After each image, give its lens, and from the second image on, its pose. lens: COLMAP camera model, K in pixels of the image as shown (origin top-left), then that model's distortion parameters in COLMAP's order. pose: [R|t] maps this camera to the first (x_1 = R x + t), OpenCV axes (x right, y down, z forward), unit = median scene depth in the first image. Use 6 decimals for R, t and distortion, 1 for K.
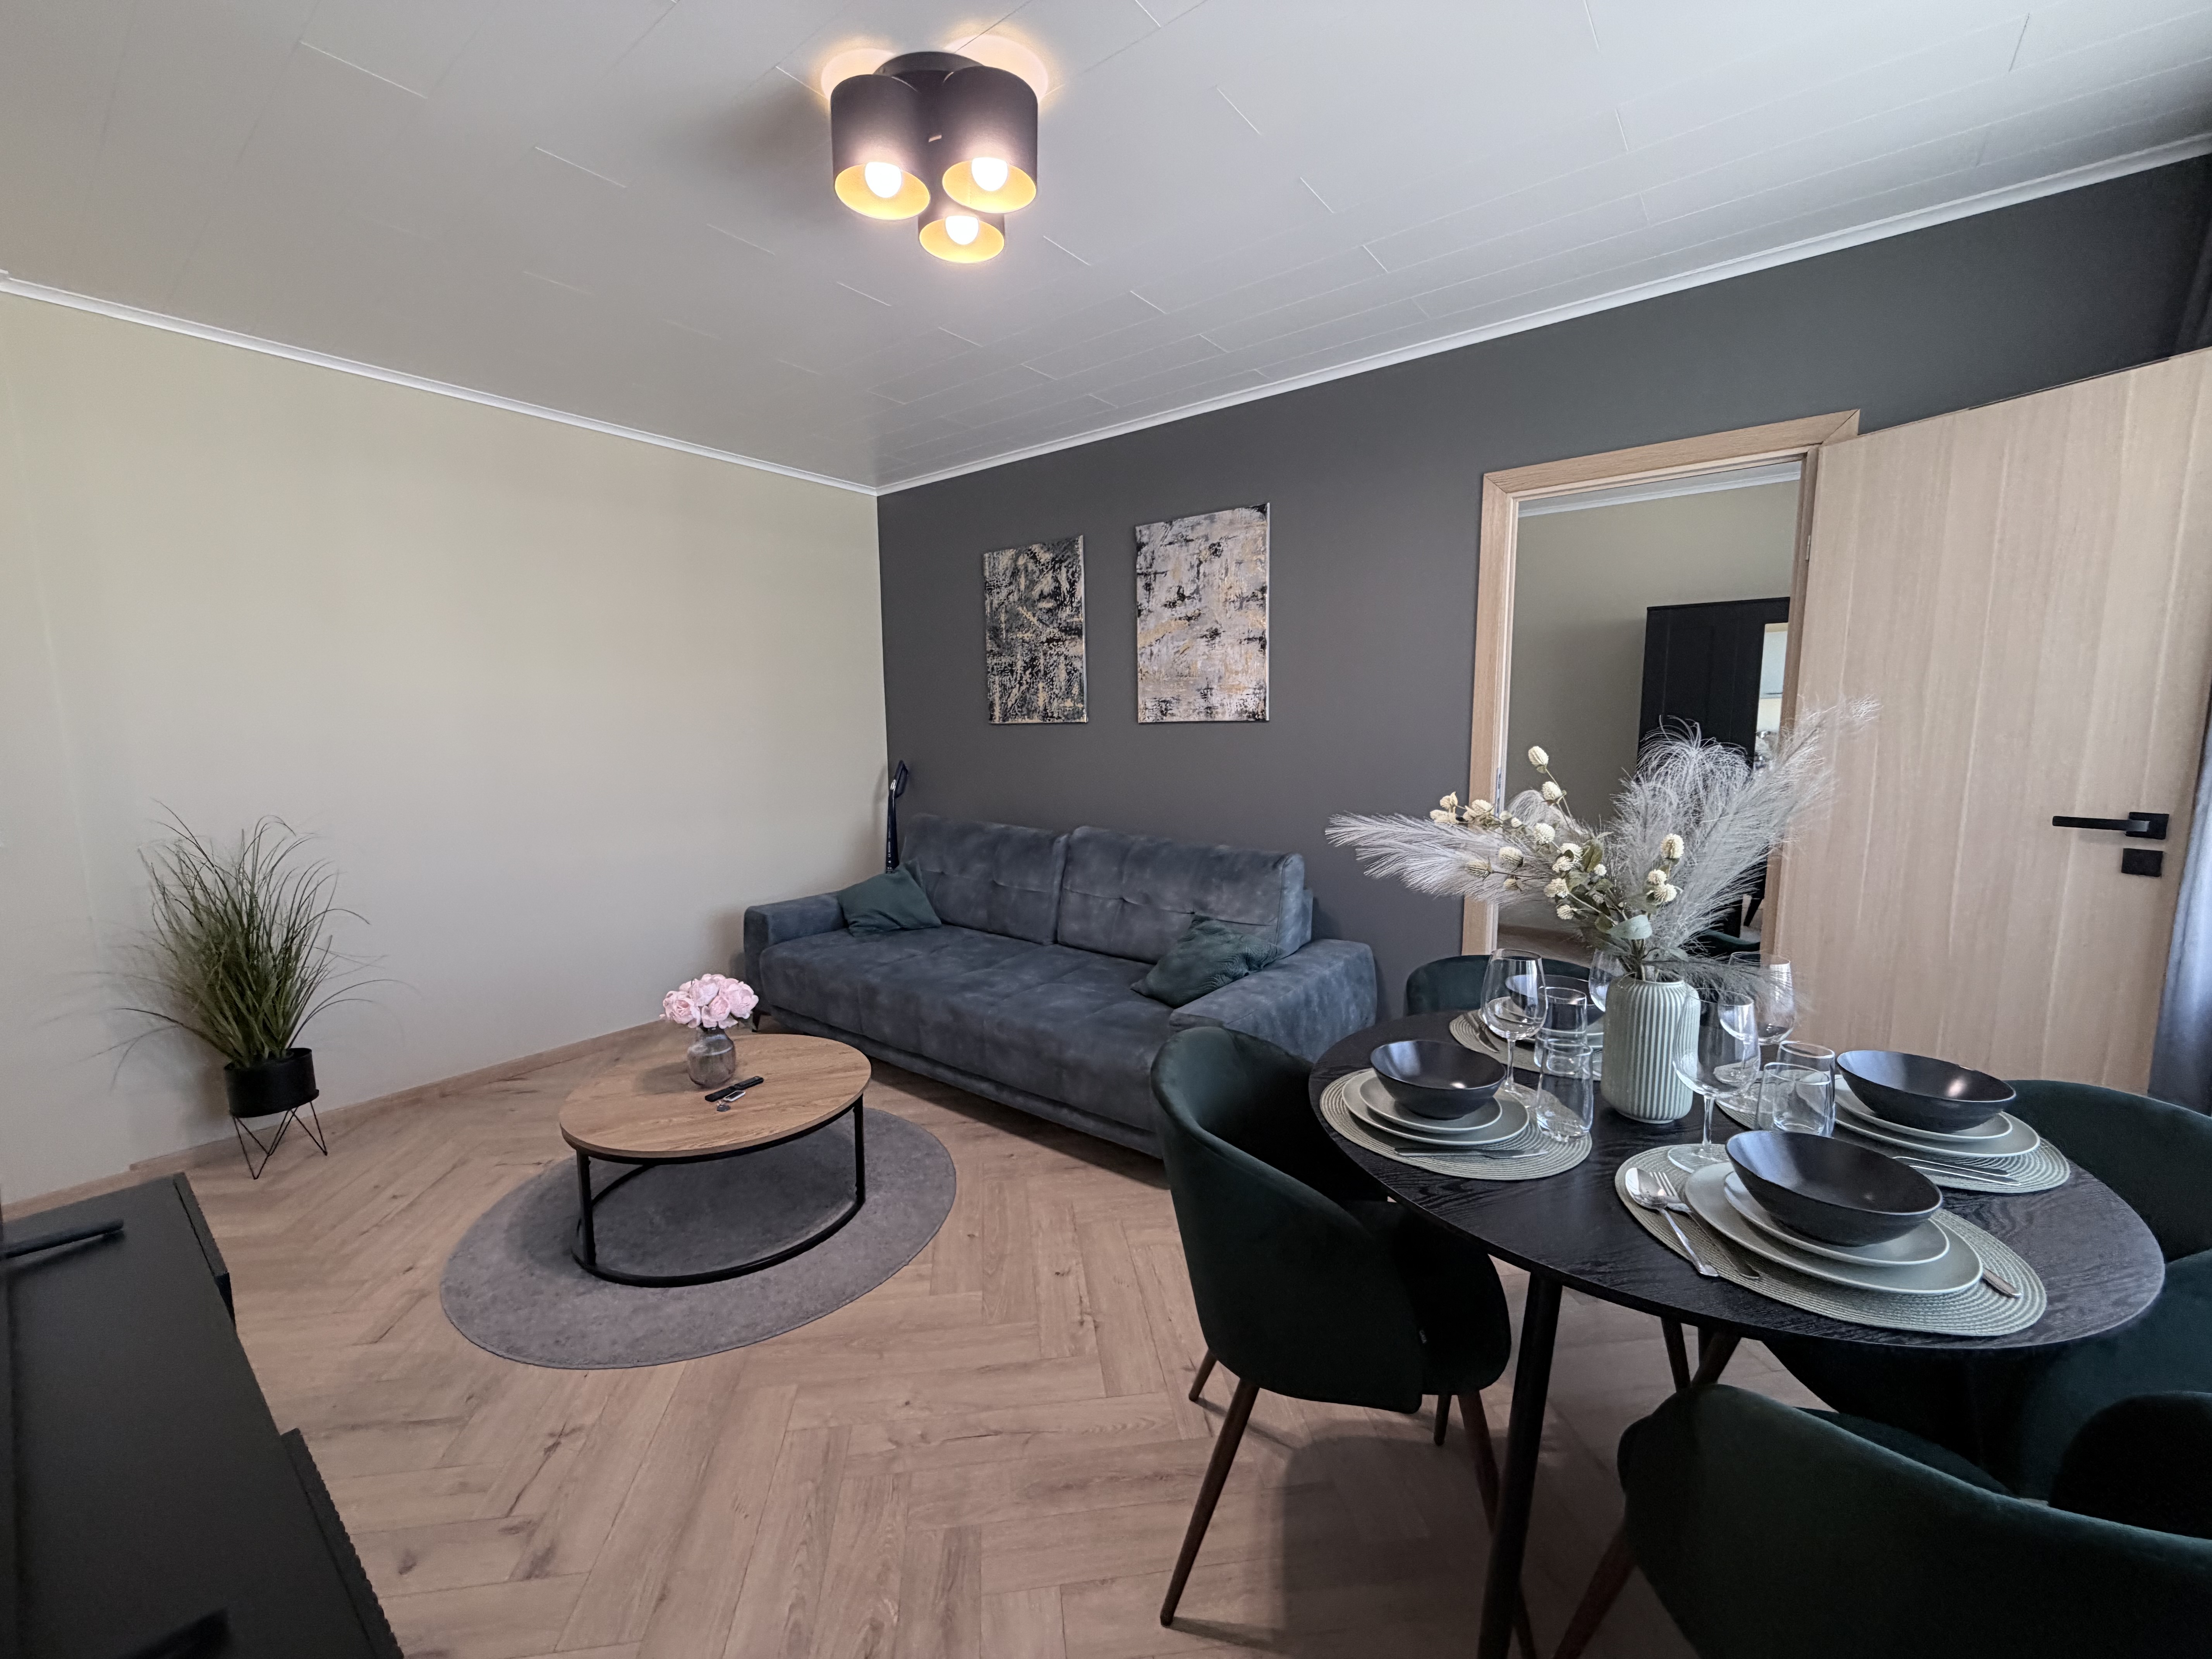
lens RADIAL K [[896.1, 0, 1106.0], [0, 896.1, 829.5], [0, 0, 1]] dist [0.000285, 0.000034]
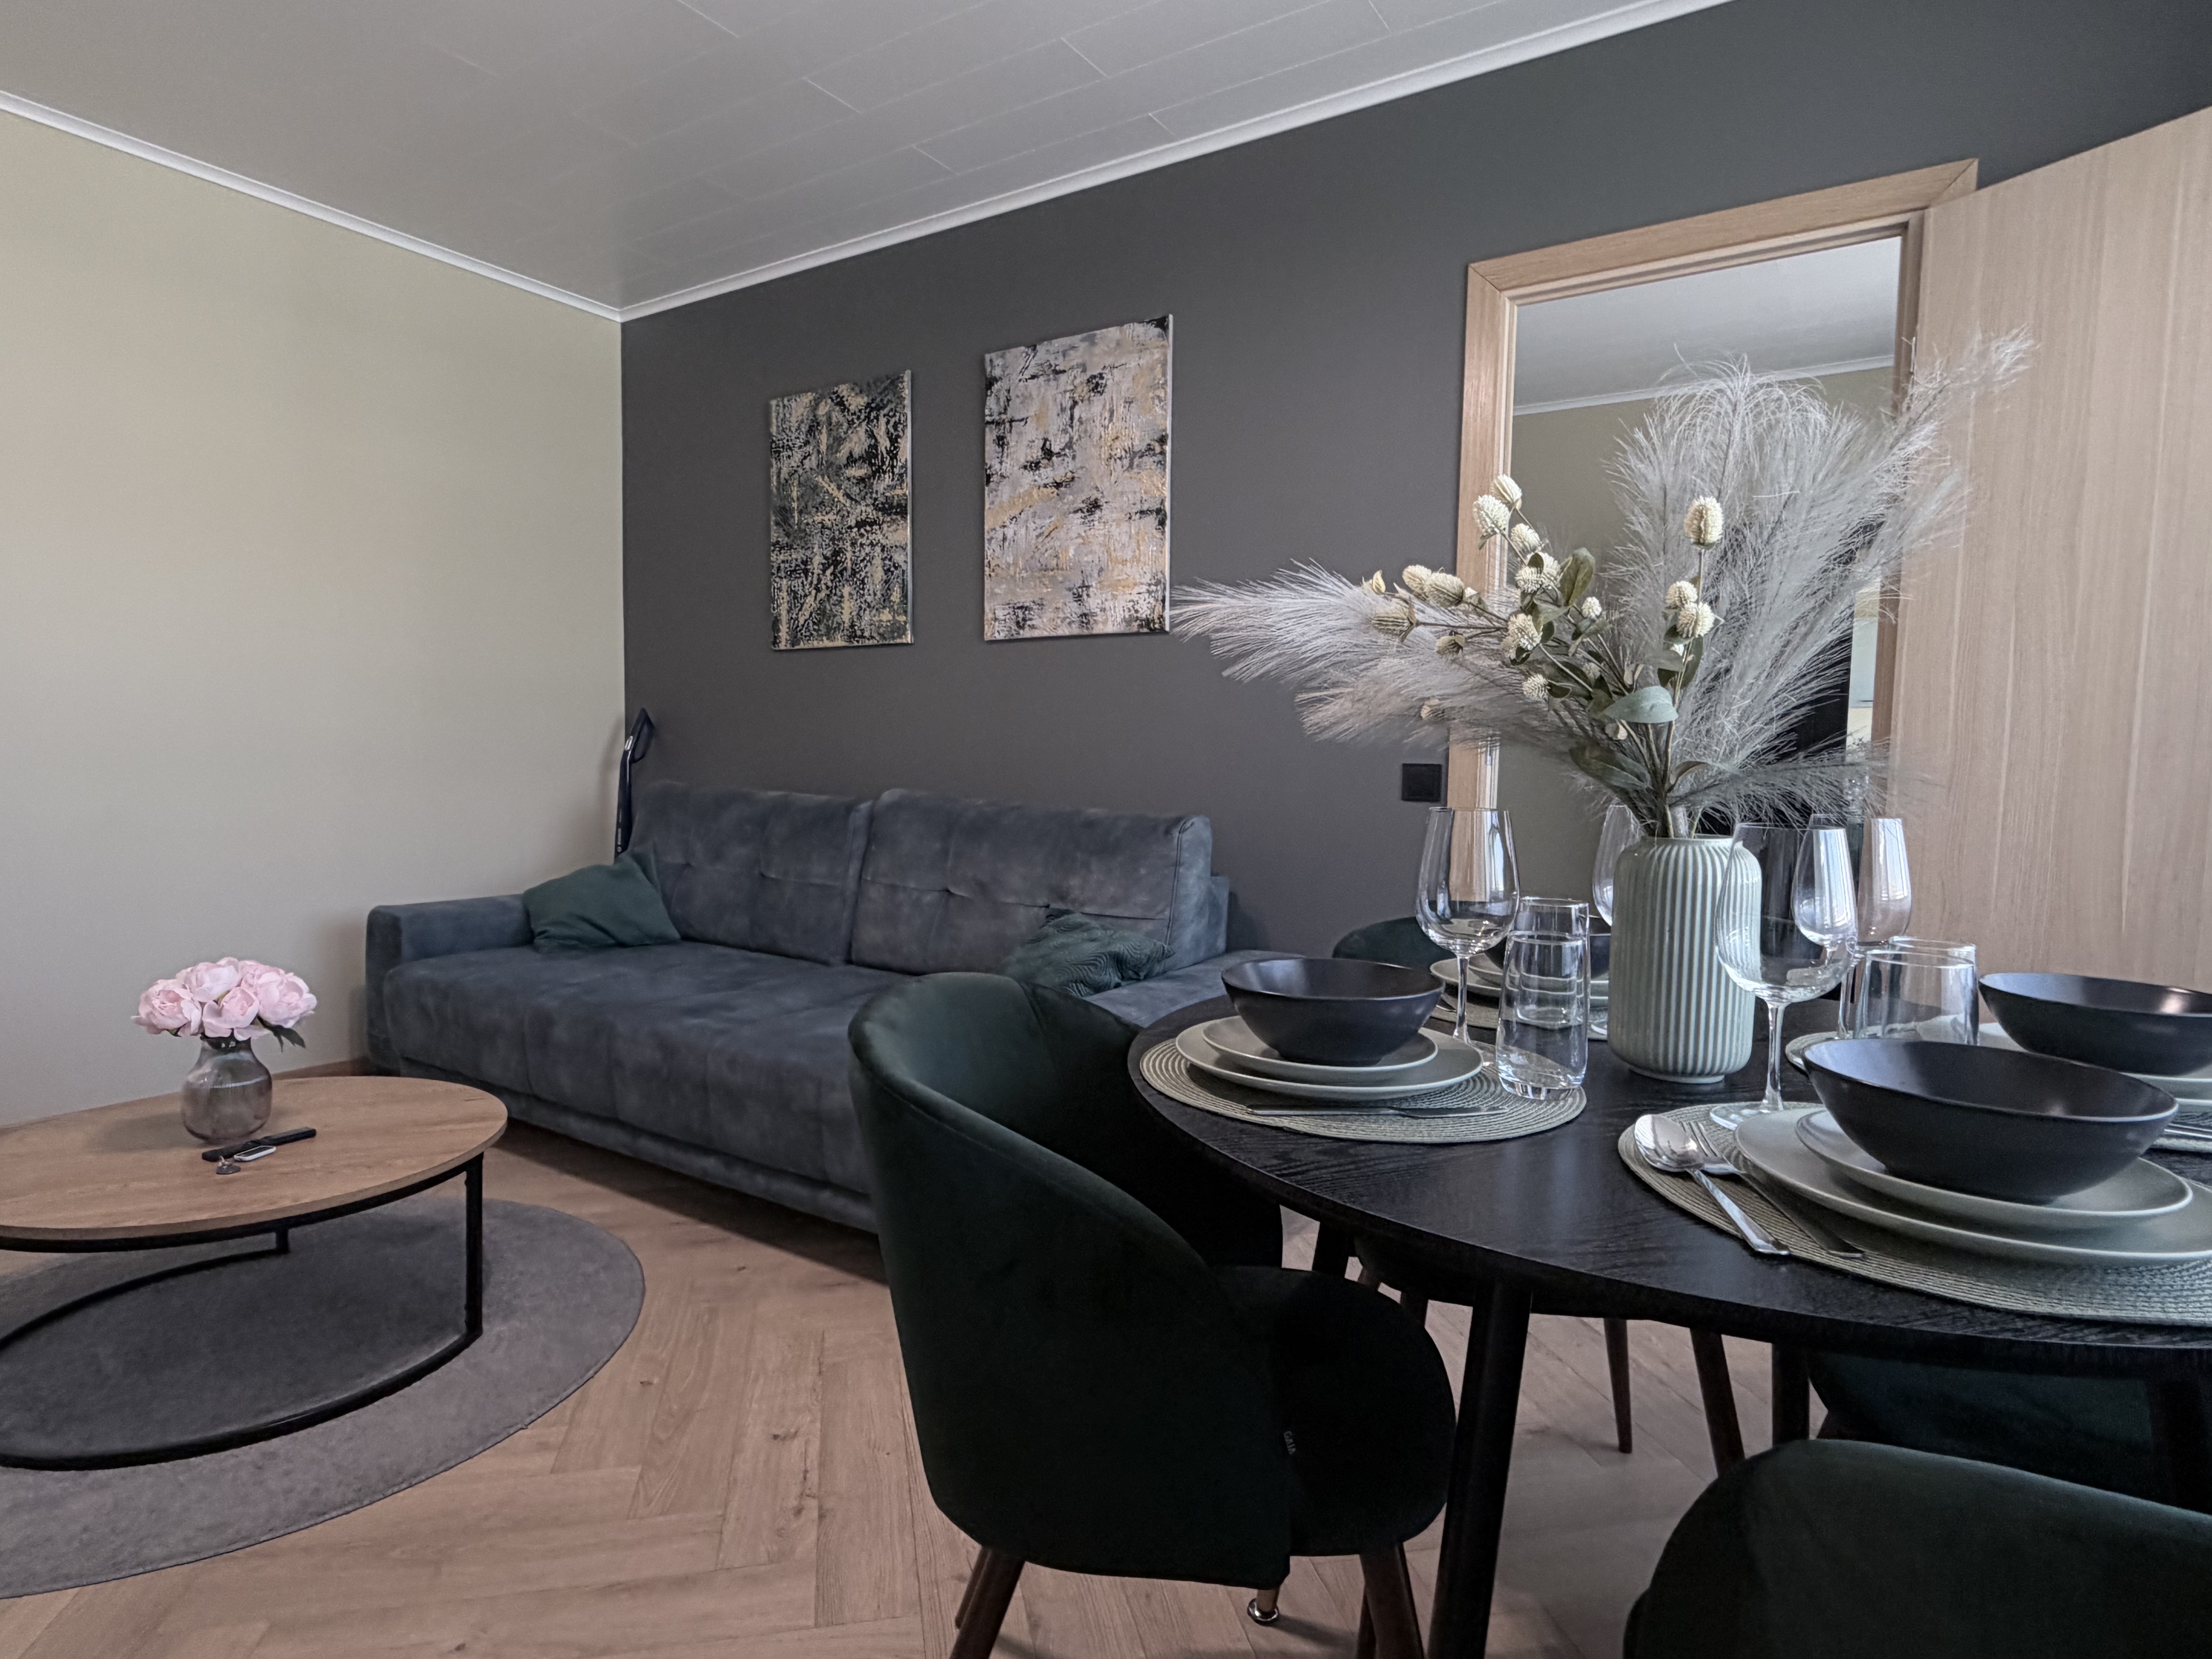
lens RADIAL K [[1226.1, 0, 1103.2], [0, 1226.1, 830.6], [0, 0, 1]] dist [-0.000991, 0.001045]
pose [[0.996680, 0.021706, 0.078476, 0.067849], [-0.017163, 0.998162, -0.058114, 0.092876], [-0.079593, 0.056575, 0.995221, 0.093183]]
